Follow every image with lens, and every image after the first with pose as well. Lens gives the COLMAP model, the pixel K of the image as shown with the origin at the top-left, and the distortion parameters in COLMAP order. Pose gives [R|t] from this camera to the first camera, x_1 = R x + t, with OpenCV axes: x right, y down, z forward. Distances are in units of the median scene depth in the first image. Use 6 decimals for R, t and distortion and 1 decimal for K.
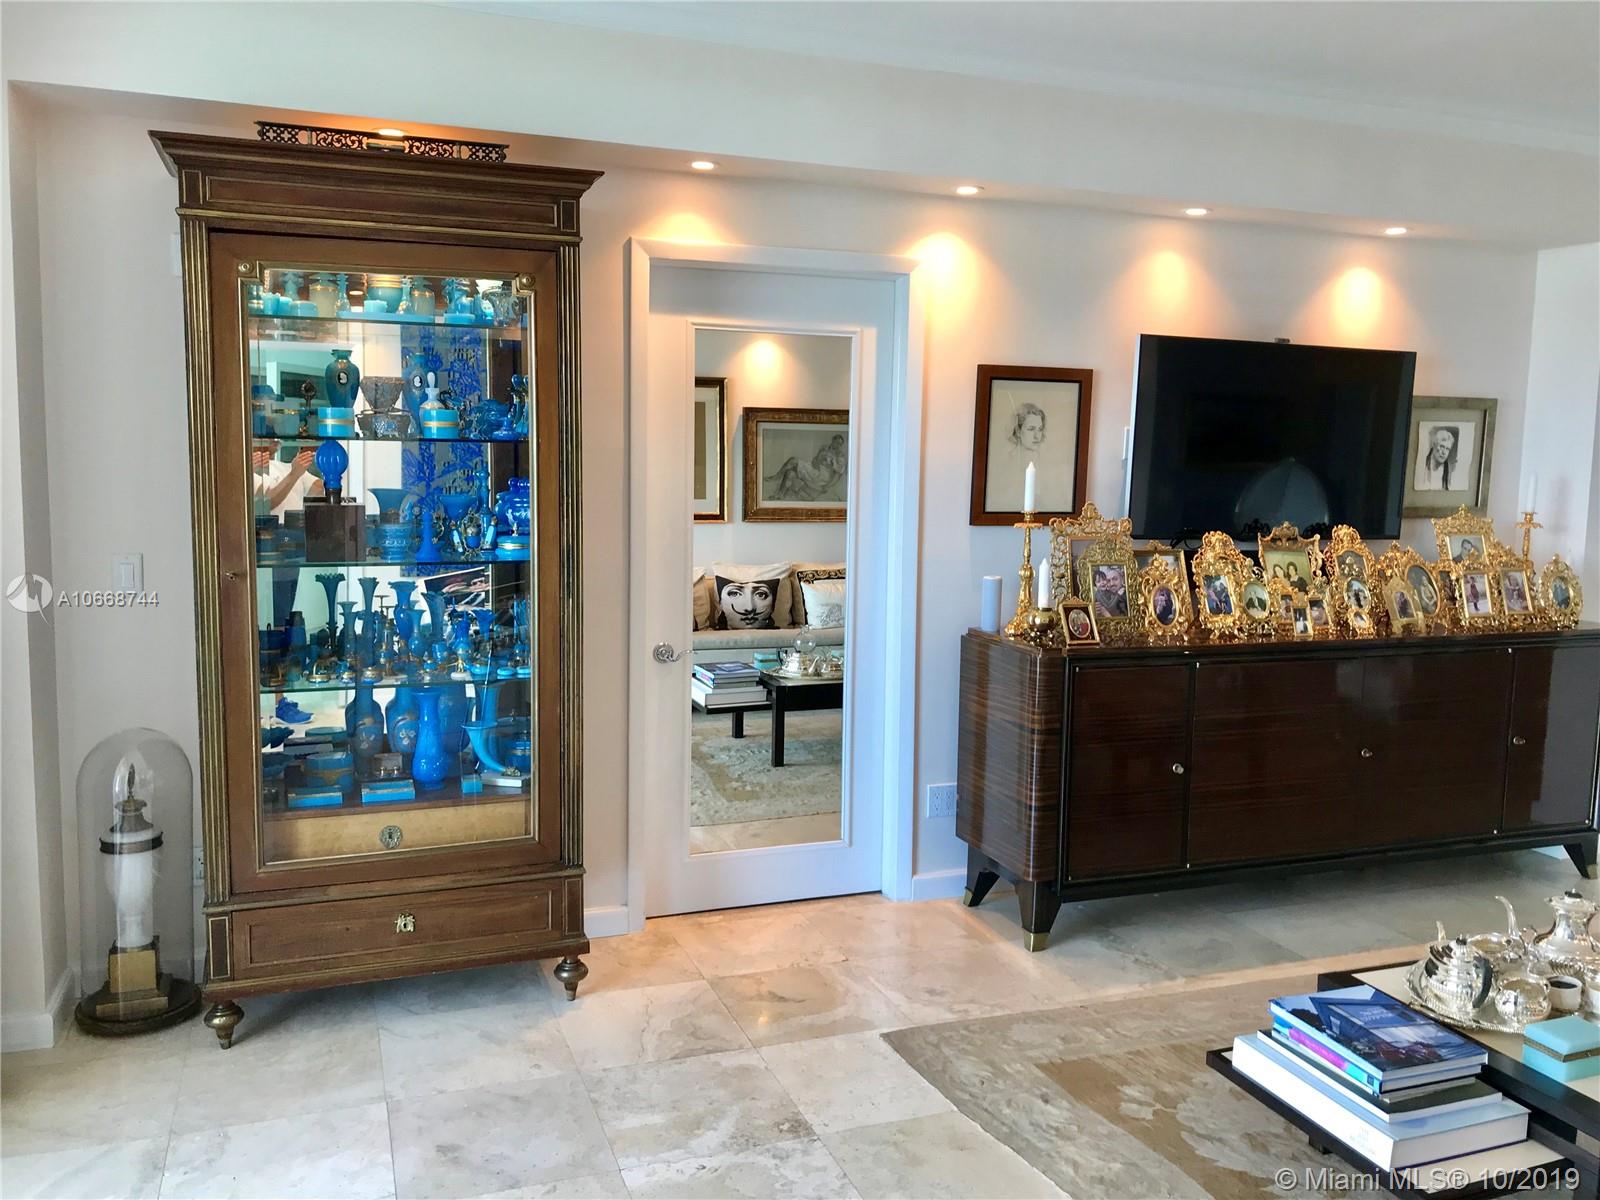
lens RADIAL K [[1289.7, 0, 800.0], [0, 1289.7, 600.0], [0, 0, 1]] dist [0.482608, -0.000010]
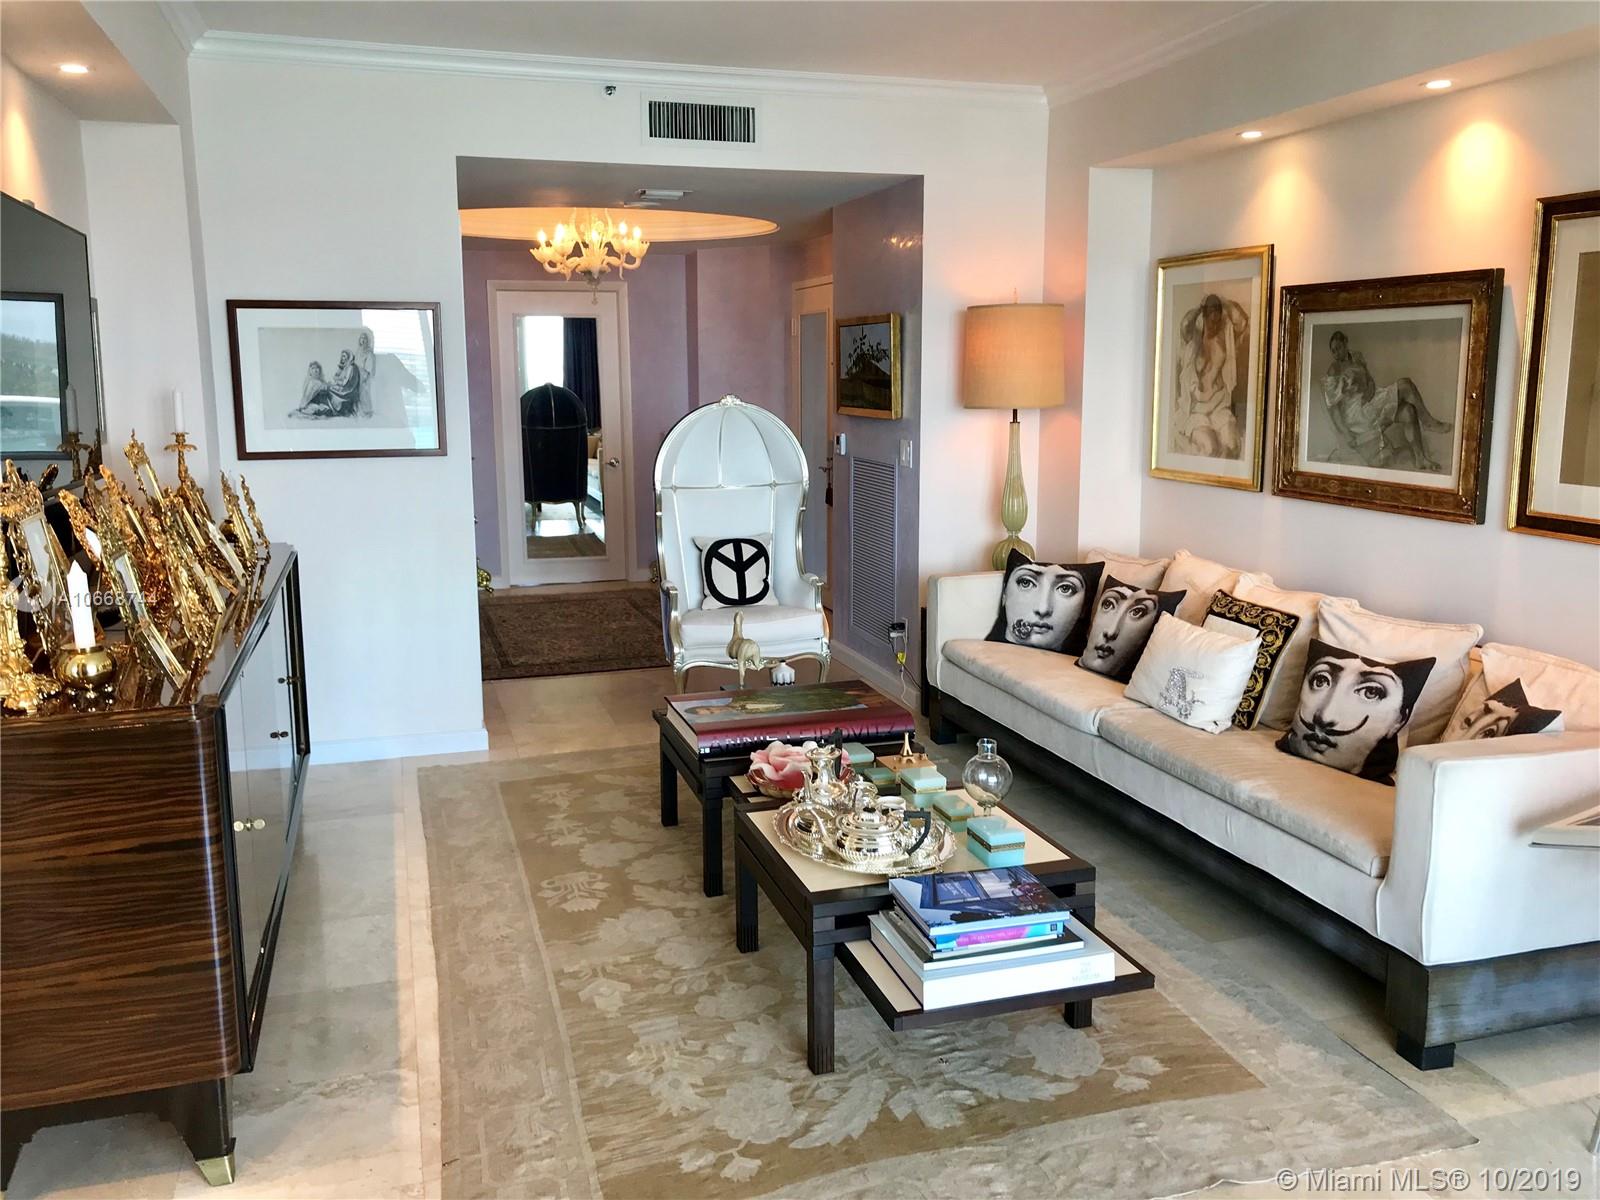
lens RADIAL K [[1386.5, 0, 800.0], [0, 1386.5, 600.0], [0, 0, 1]] dist [0.100651, -0.004530]
pose [[0.063719, -0.166477, 0.983984, -0.583765], [0.110675, 0.981085, 0.158820, -0.098629], [-0.991812, 0.098783, 0.080938, 1.000018]]
